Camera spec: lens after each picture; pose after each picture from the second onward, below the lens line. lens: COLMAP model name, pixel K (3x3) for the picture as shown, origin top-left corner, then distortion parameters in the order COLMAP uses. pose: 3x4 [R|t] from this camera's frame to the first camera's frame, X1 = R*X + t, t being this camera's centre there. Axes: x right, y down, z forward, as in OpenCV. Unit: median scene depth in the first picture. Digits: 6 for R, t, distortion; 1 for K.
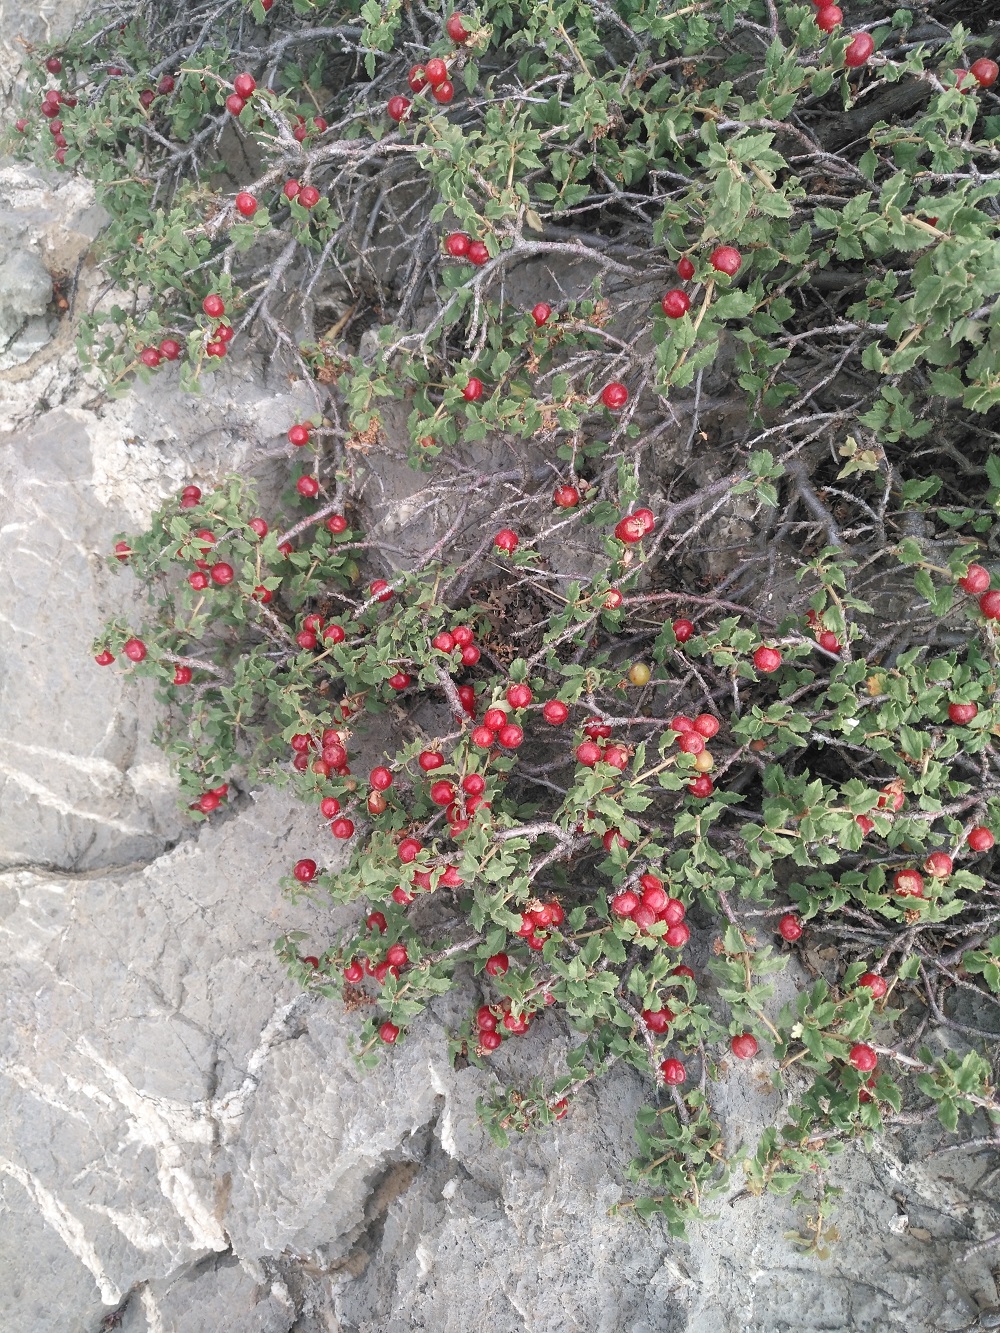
lens RADIAL K [[1218.7, 0, 500.6], [0, 1218.7, 601.3], [0, 0, 1]] dist [-0.014807, 0.001074]
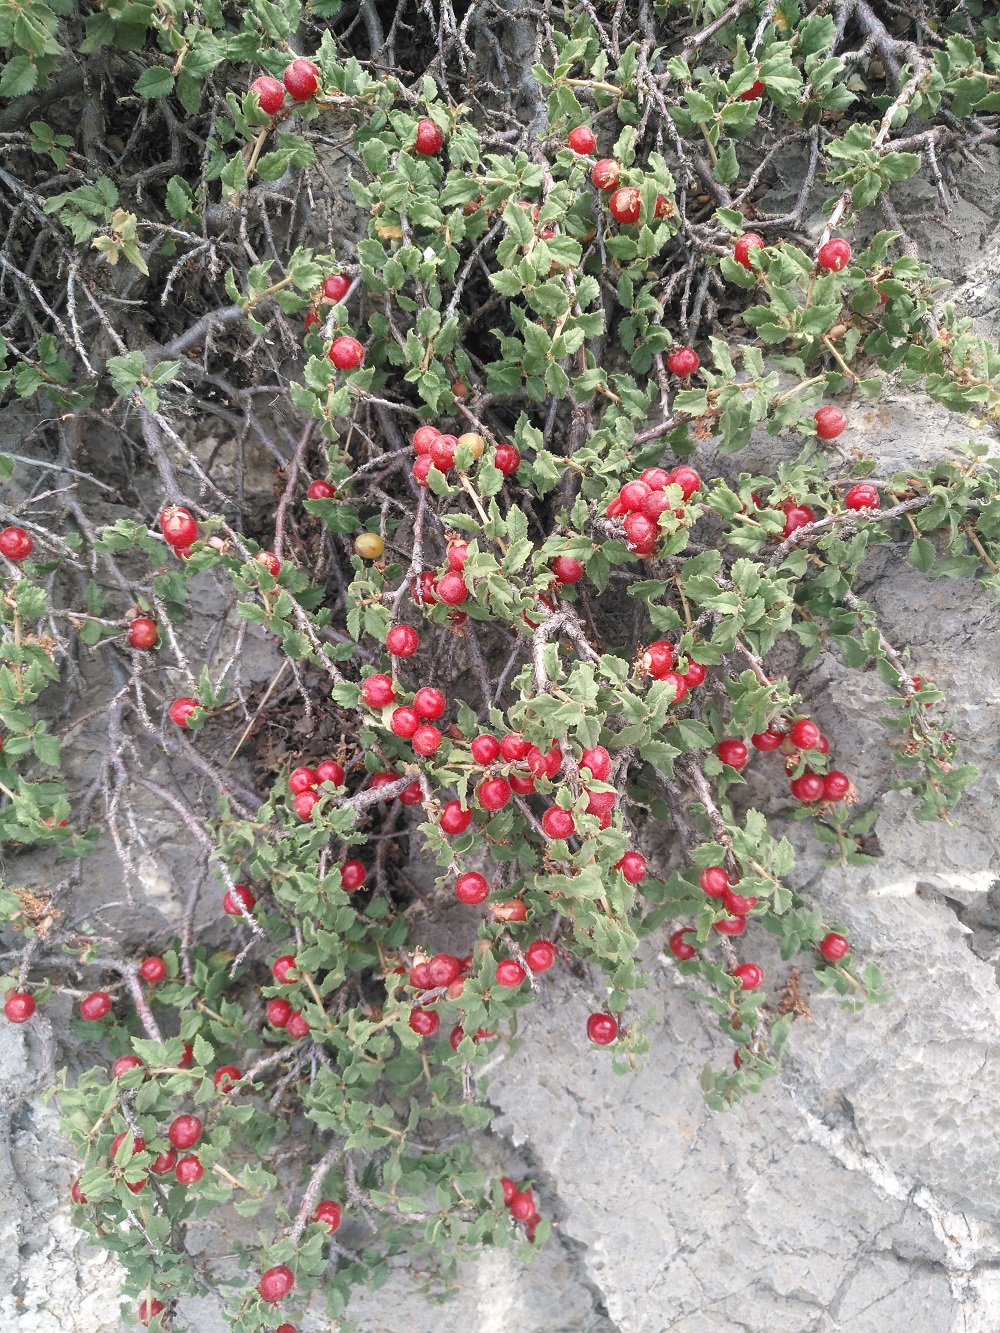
lens RADIAL K [[1277.4, 0, 436.2], [0, 1277.4, 533.7], [0, 0, 1]] dist [-0.081785, 0.126367]
pose [[0.087873, -0.940766, 0.327472, -0.153402], [0.996020, 0.087900, -0.014750, 0.121524], [-0.014908, 0.327465, 0.944746, 0.230319]]
